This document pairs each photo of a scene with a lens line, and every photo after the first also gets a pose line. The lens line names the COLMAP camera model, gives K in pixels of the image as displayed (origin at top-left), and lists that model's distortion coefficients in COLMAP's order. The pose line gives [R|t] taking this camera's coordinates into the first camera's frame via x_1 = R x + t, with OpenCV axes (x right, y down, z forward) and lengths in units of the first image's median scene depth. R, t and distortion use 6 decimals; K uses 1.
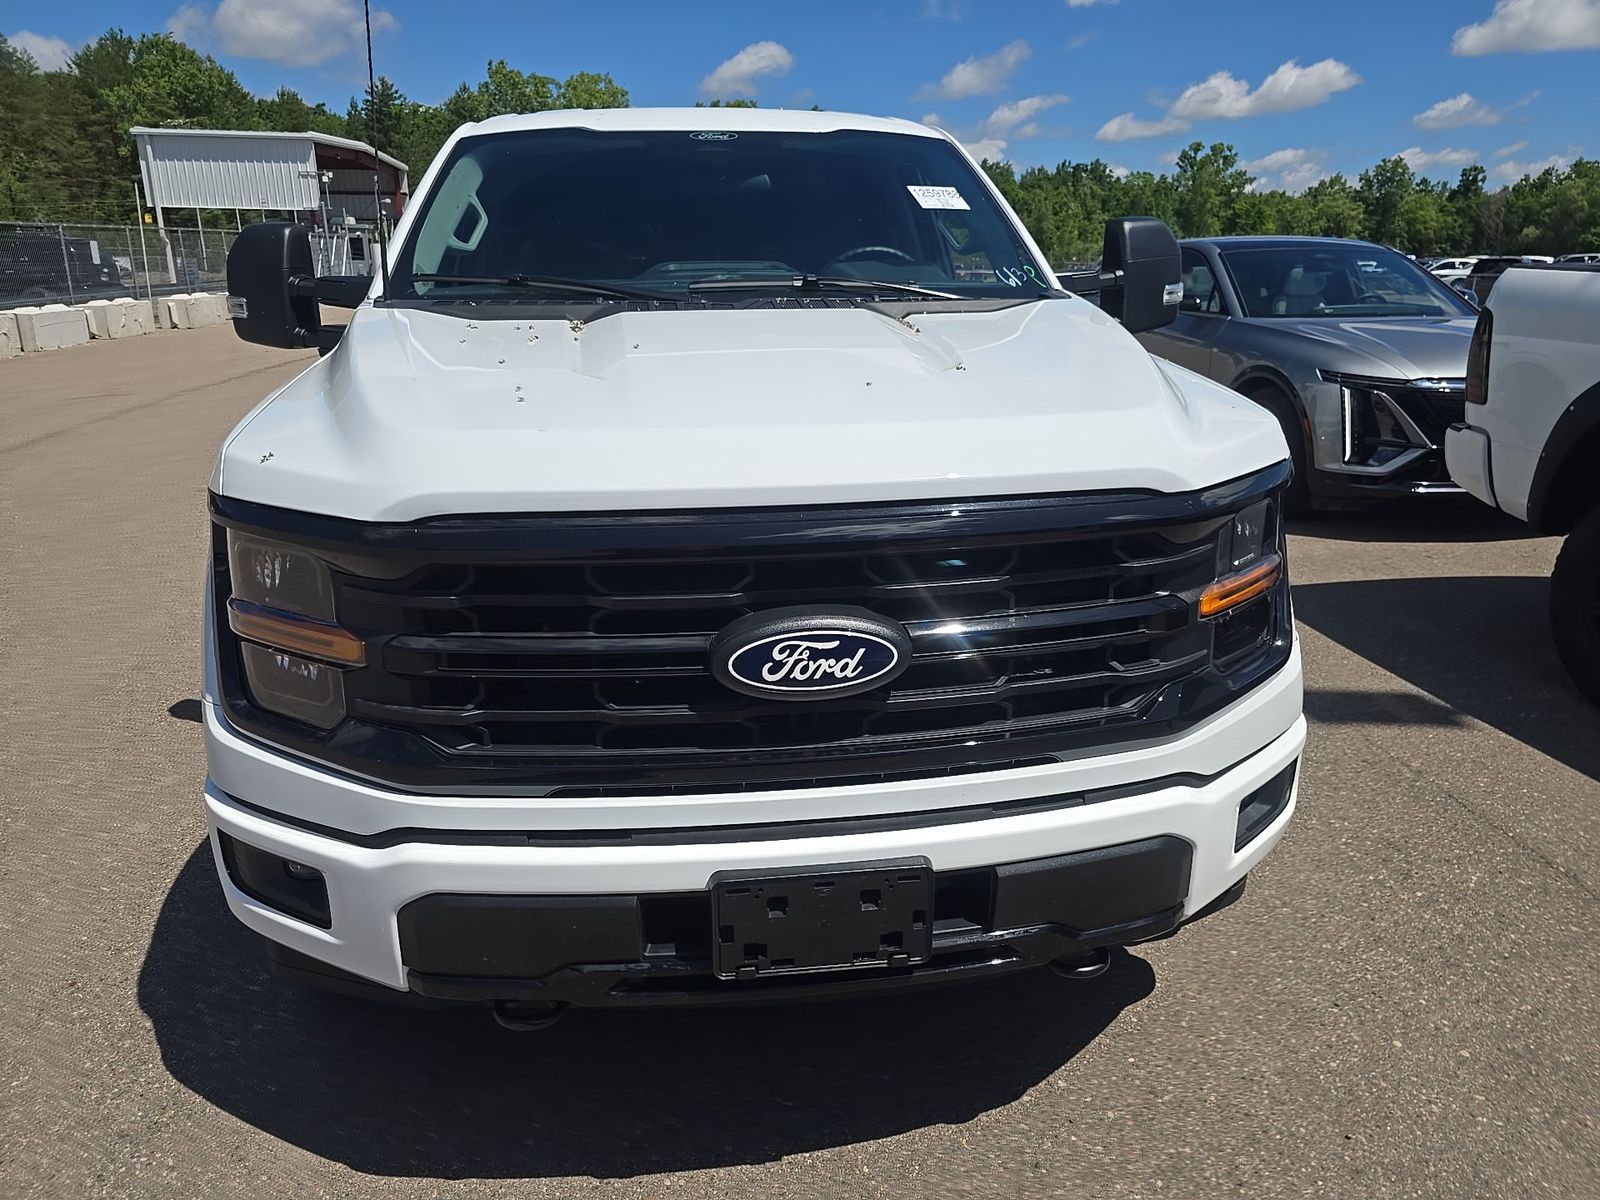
lens RADIAL K [[1062.5, 0, 800.5], [0, 1062.5, 597.7], [0, 0, 1]] dist [0.117875, -0.120381]
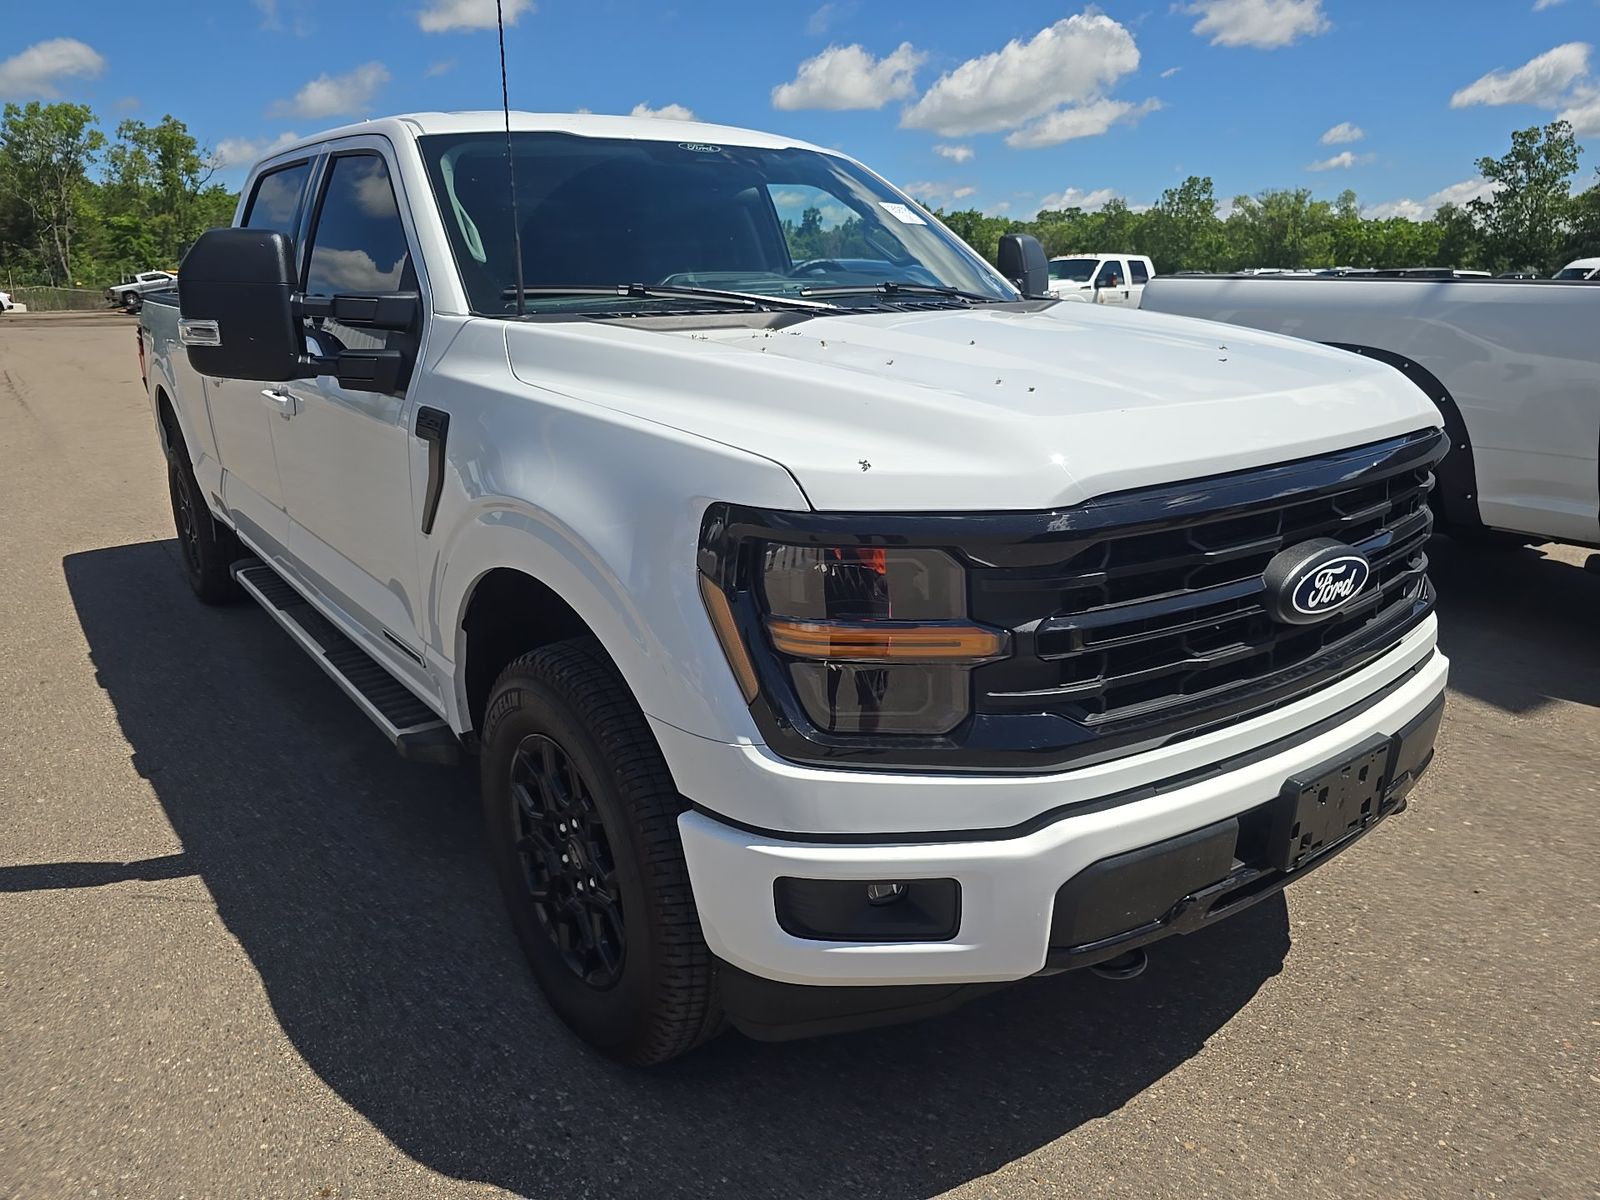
lens RADIAL K [[1085.1, 0, 794.2], [0, 1085.1, 593.6], [0, 0, 1]] dist [0.045273, -0.052174]
pose [[0.867052, -0.142636, 0.477363, -0.683542], [0.156202, 0.987659, 0.011398, -0.024443], [-0.473097, 0.064682, 0.878632, 0.129016]]
